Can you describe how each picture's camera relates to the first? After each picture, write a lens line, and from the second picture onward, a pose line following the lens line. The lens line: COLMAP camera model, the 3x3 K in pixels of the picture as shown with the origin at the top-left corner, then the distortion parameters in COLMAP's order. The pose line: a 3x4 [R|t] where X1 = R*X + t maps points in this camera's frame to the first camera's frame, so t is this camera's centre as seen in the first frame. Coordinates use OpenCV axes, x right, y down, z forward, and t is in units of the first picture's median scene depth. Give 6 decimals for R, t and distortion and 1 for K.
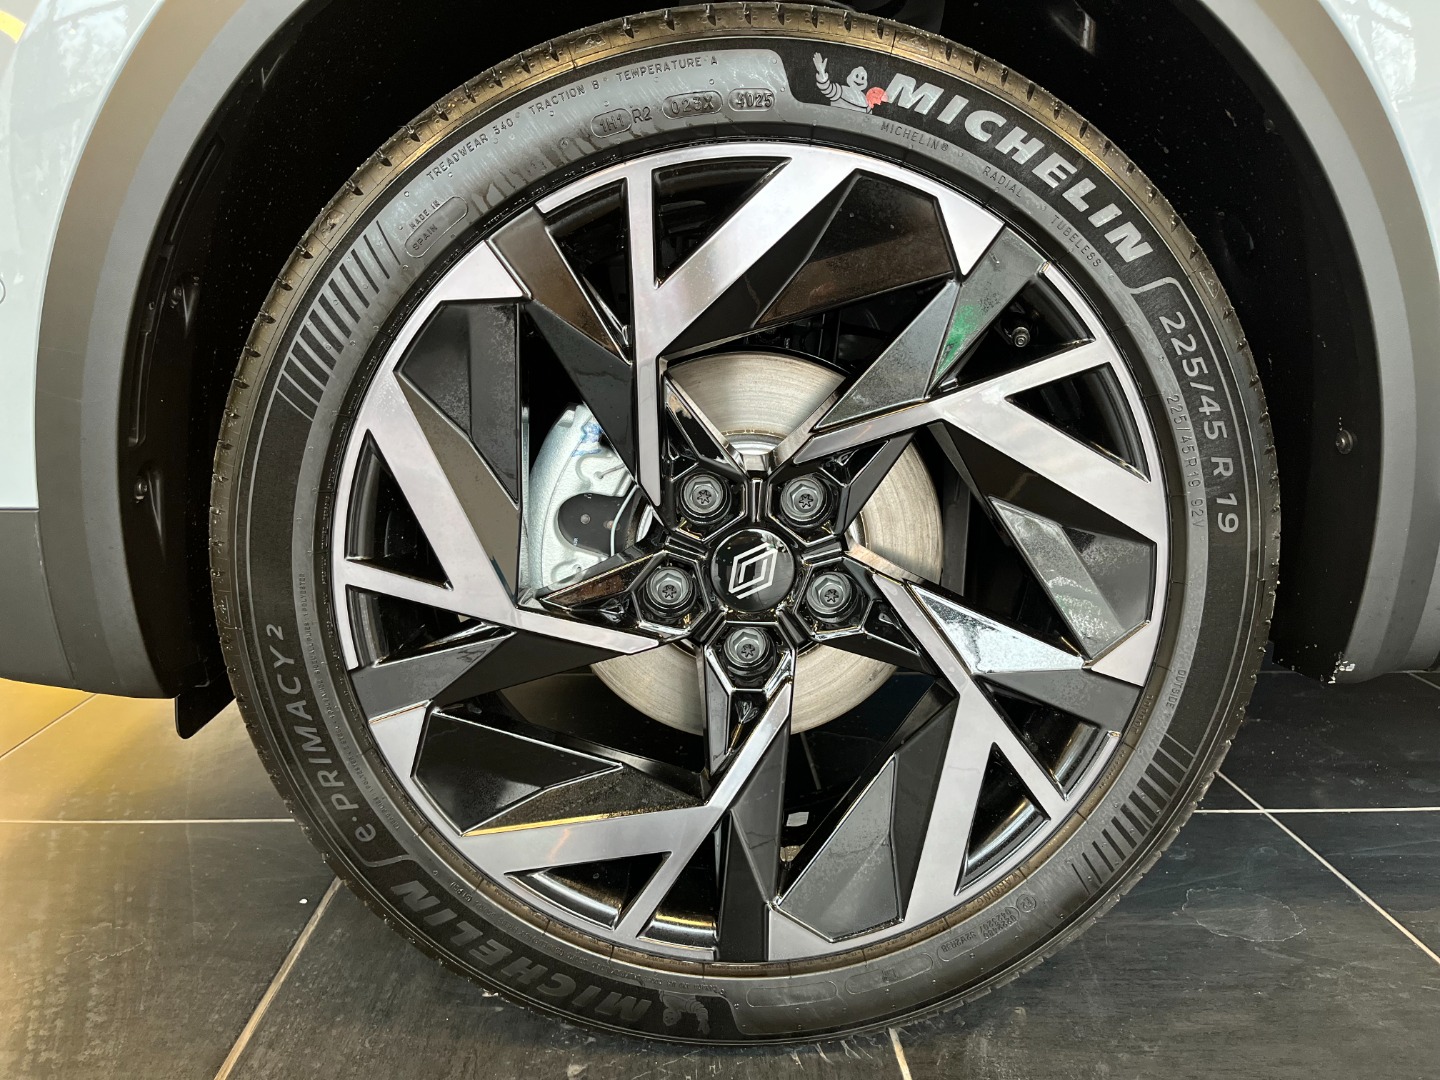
lens RADIAL K [[1094.9, 0, 719.7], [0, 1094.9, 536.4], [0, 0, 1]] dist [0.020772, -0.019843]
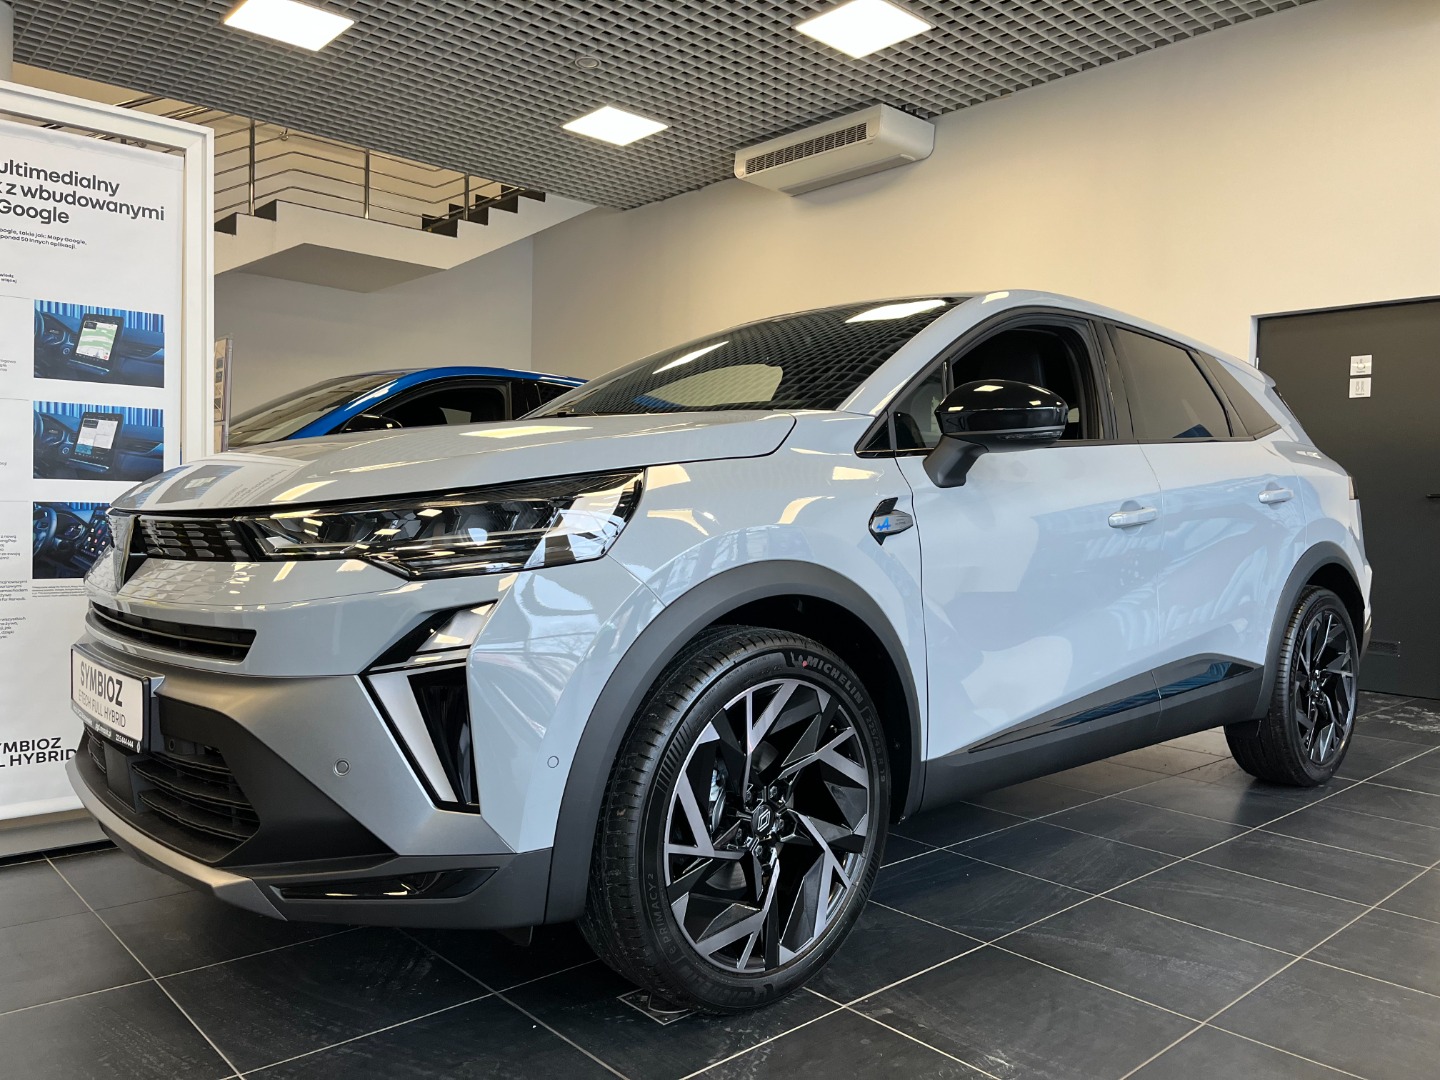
lens RADIAL K [[1094.9, 0, 720.6], [0, 1094.9, 540.2], [0, 0, 1]] dist [0.020772, -0.019843]
pose [[0.766078, -0.014330, 0.642587, -1.958833], [0.115337, 0.986588, -0.115501, -0.386736], [-0.632314, 0.162597, 0.757457, -1.239433]]
